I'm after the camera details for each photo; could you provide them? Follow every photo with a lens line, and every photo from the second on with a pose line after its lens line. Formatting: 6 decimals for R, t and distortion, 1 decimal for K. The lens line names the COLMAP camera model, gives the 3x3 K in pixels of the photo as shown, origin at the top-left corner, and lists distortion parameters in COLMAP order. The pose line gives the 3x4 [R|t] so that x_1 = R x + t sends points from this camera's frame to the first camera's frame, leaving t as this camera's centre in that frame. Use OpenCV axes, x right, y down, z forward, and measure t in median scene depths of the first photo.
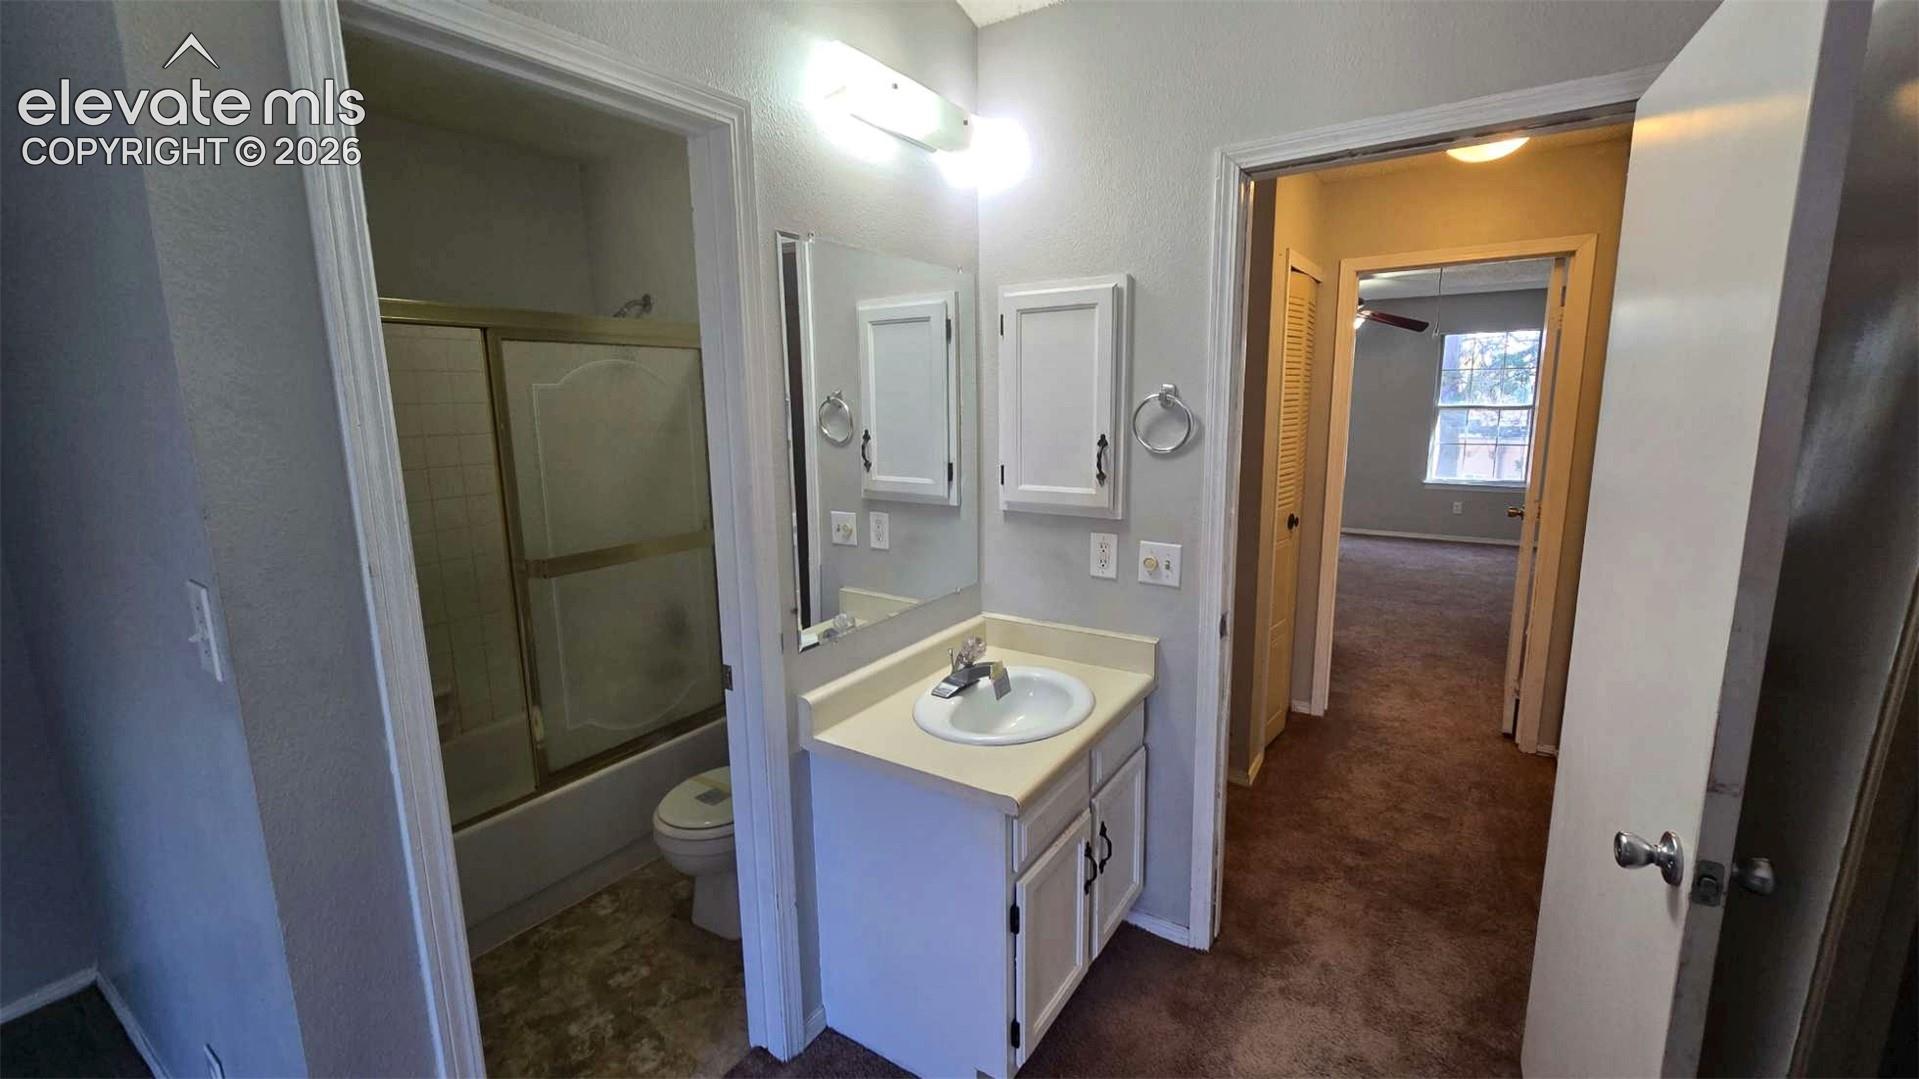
lens RADIAL K [[777.8, 0, 952.8], [0, 777.8, 526.3], [0, 0, 1]] dist [0.000640, -0.000010]
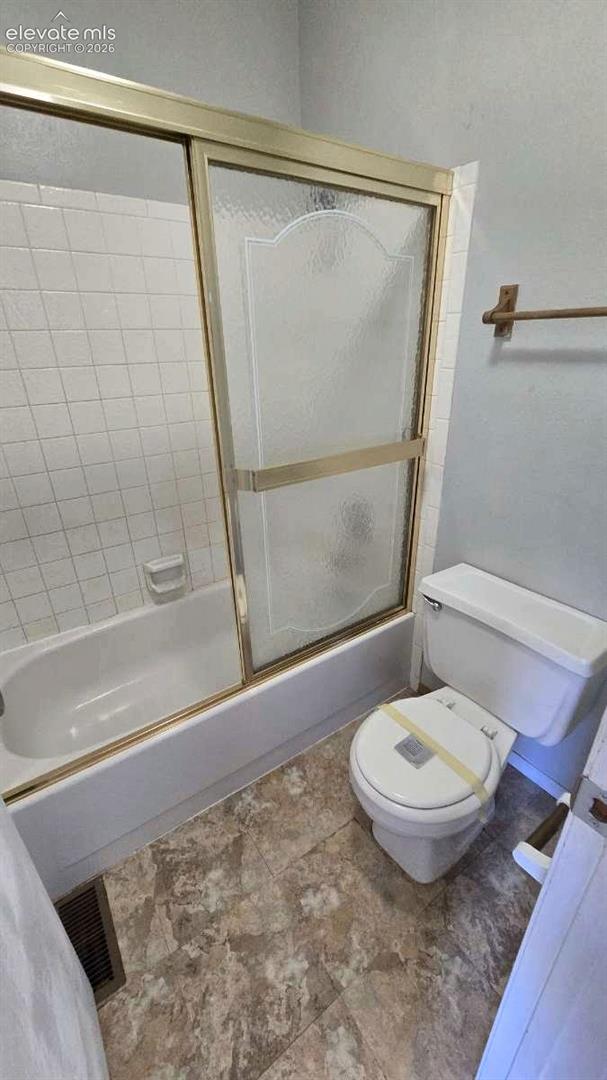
lens RADIAL K [[440.8, 0, 303.5], [0, 440.8, 540.0], [0, 0, 1]] dist [-0.000780, -0.000177]
pose [[0.930157, 0.148066, -0.335984, -0.283755], [-0.053532, 0.959993, 0.274861, -0.024738], [0.363240, -0.237678, 0.900870, 0.533169]]
